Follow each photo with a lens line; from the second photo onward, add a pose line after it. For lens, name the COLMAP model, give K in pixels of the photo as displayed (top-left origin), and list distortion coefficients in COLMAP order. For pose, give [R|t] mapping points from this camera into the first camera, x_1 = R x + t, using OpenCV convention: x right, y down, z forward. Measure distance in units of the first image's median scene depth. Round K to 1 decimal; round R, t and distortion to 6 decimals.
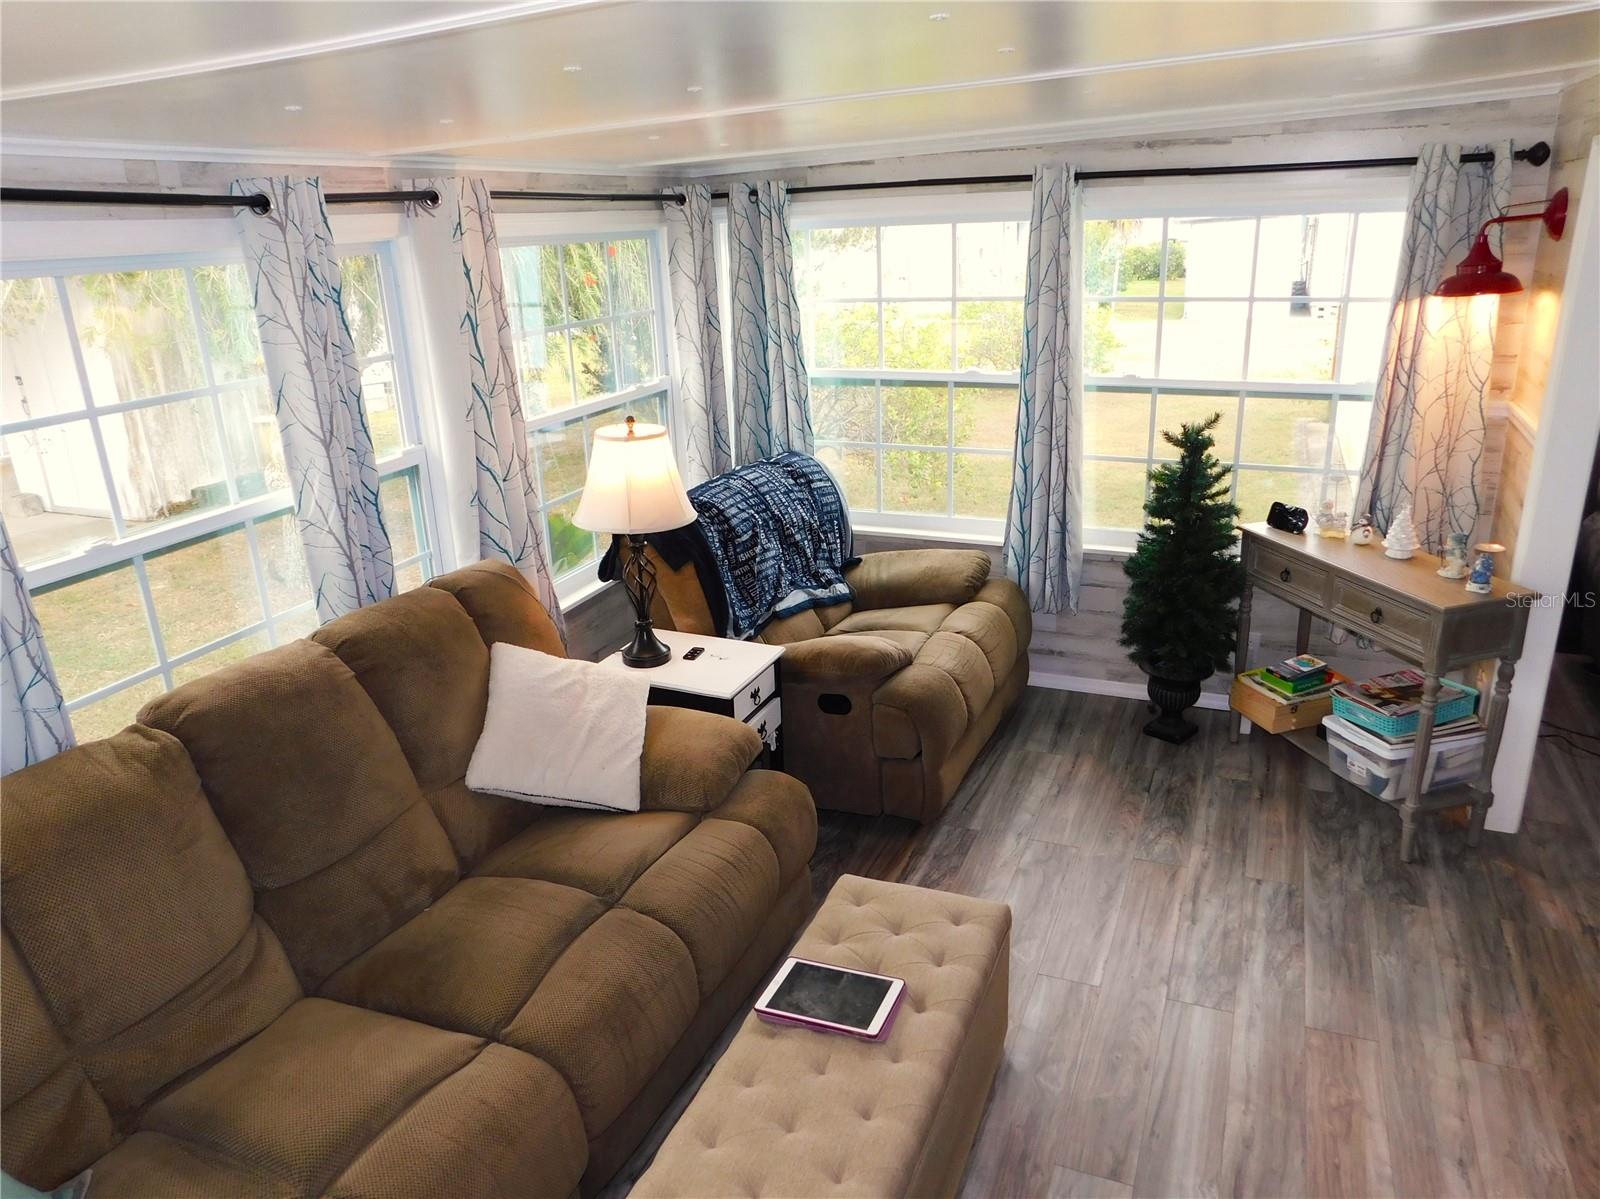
lens RADIAL K [[1094.0, 0, 797.3], [0, 1094.0, 594.0], [0, 0, 1]] dist [-0.067878, 0.050432]
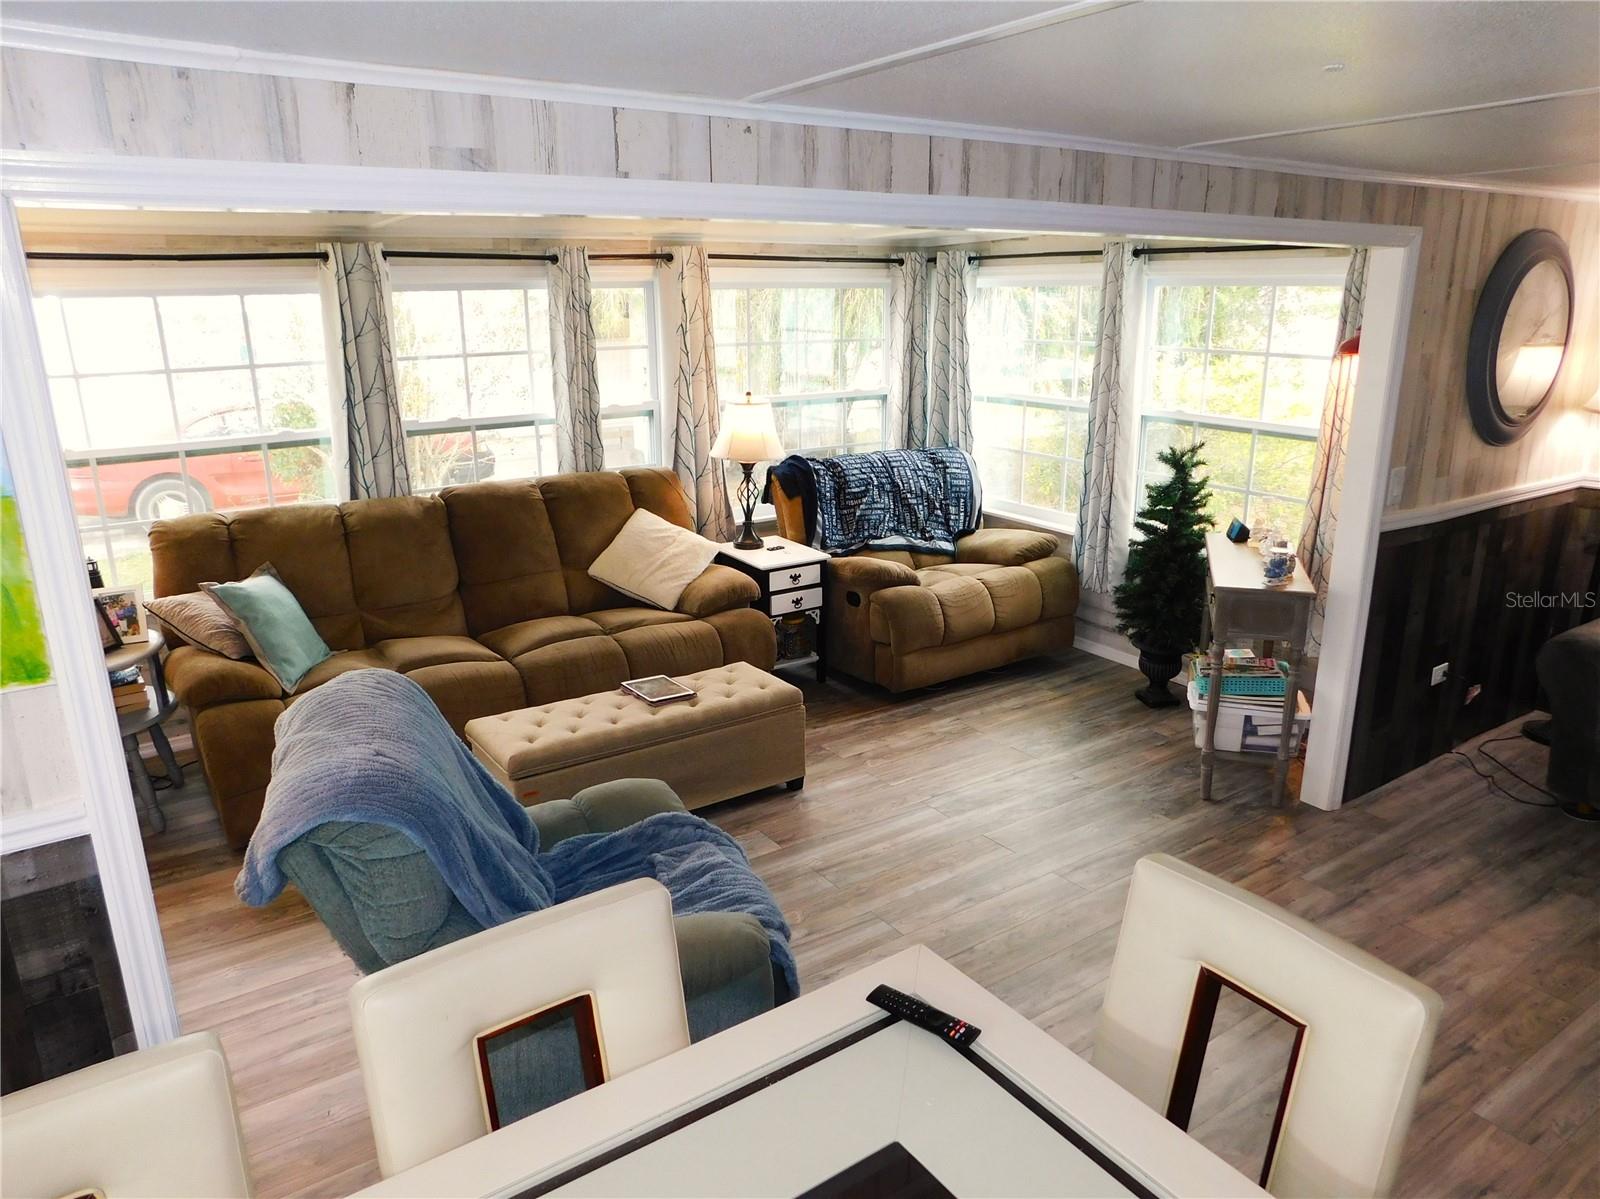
lens RADIAL K [[1064.6, 0, 801.0], [0, 1064.6, 592.9], [0, 0, 1]] dist [-0.076147, 0.068539]
pose [[0.843638, 0.178842, -0.506252, 0.755490], [-0.199729, 0.979761, 0.013280, 0.094436], [0.498381, 0.089909, 0.862283, -0.302837]]
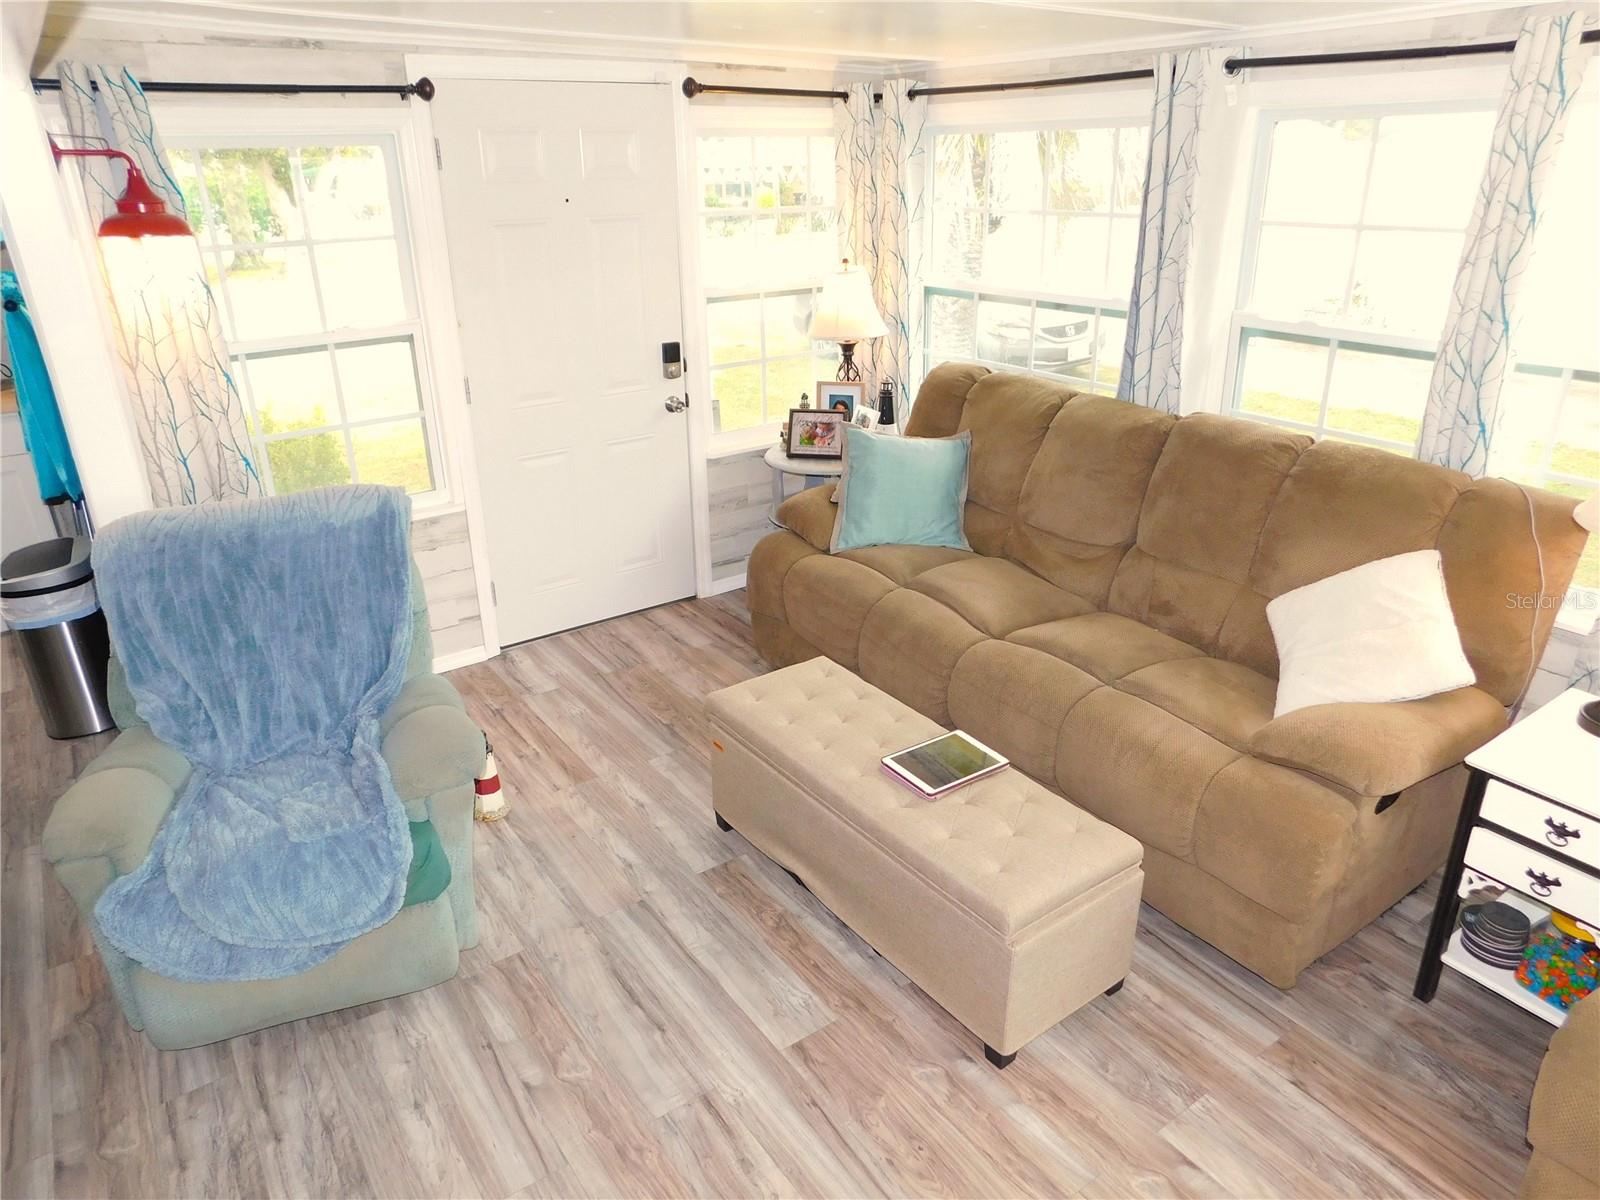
lens RADIAL K [[1064.6, 0, 801.0], [0, 1064.6, 593.4], [0, 0, 1]] dist [-0.076147, 0.068539]
pose [[-0.519122, 0.375444, -0.767825, 0.635906], [-0.241463, 0.797337, 0.553126, -0.260811], [0.819883, 0.472541, -0.323259, 0.783002]]
